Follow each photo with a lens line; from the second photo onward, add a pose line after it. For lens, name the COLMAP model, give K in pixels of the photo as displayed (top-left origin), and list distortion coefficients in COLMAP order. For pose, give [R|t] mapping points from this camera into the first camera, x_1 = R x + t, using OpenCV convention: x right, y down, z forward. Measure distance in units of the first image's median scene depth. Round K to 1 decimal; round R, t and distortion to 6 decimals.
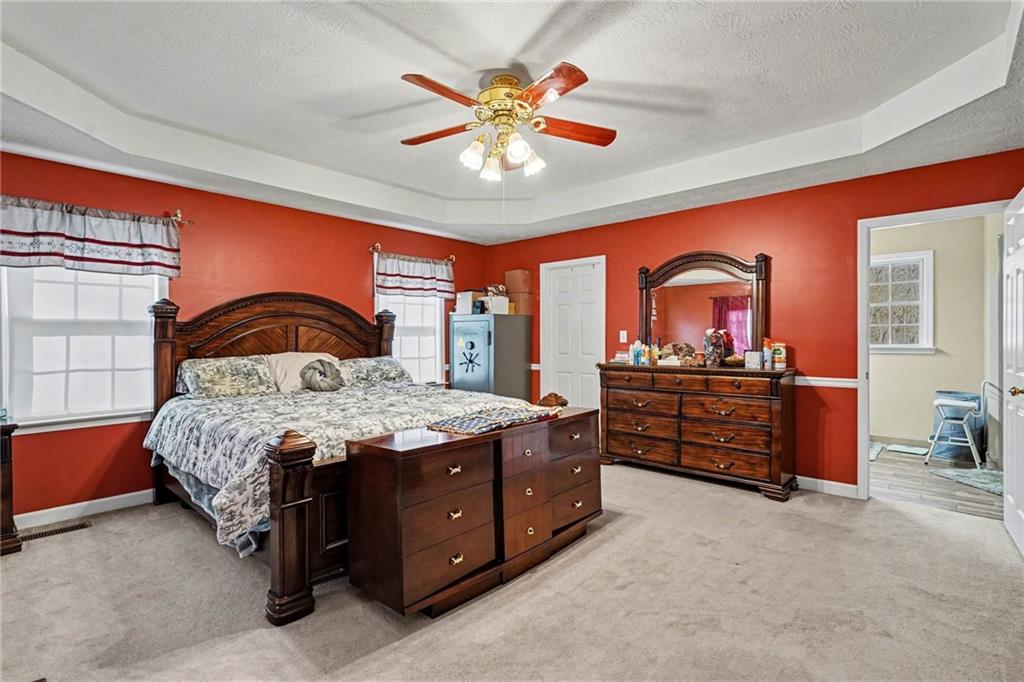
lens RADIAL K [[478.8, 0, 512.9], [0, 478.8, 340.3], [0, 0, 1]] dist [0.000155, -0.000123]
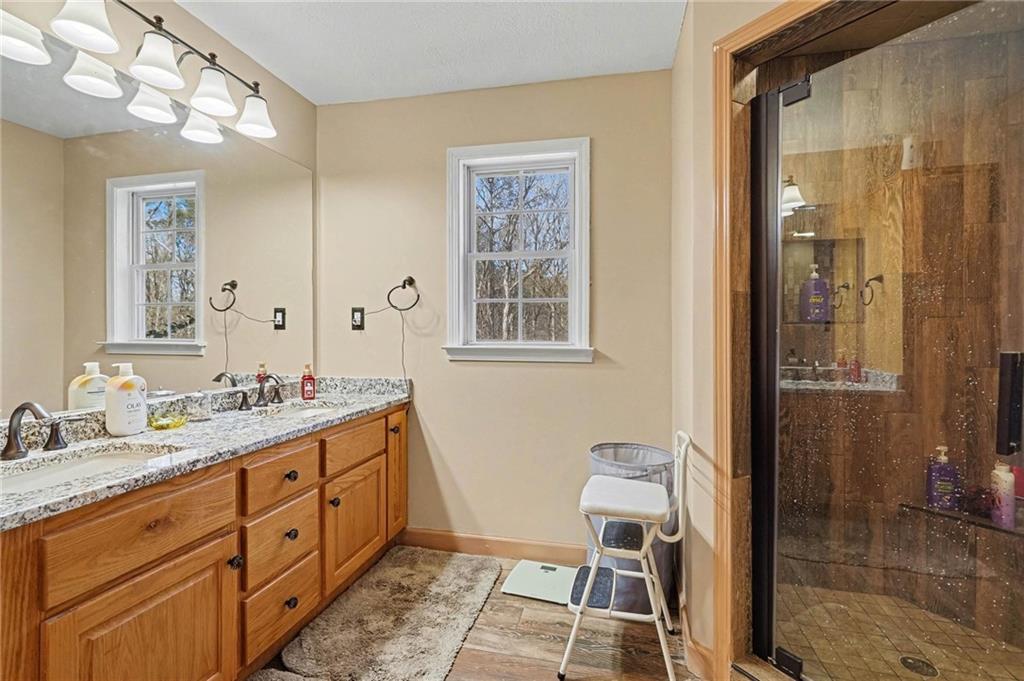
lens RADIAL K [[478.8, 0, 509.4], [0, 478.8, 338.7], [0, 0, 1]] dist [0.000155, -0.000123]
pose [[0.862584, 0.011260, 0.505788, 0.557514], [-0.013763, 0.999905, 0.001211, 0.004870], [-0.505726, -0.008006, 0.862657, 0.616119]]
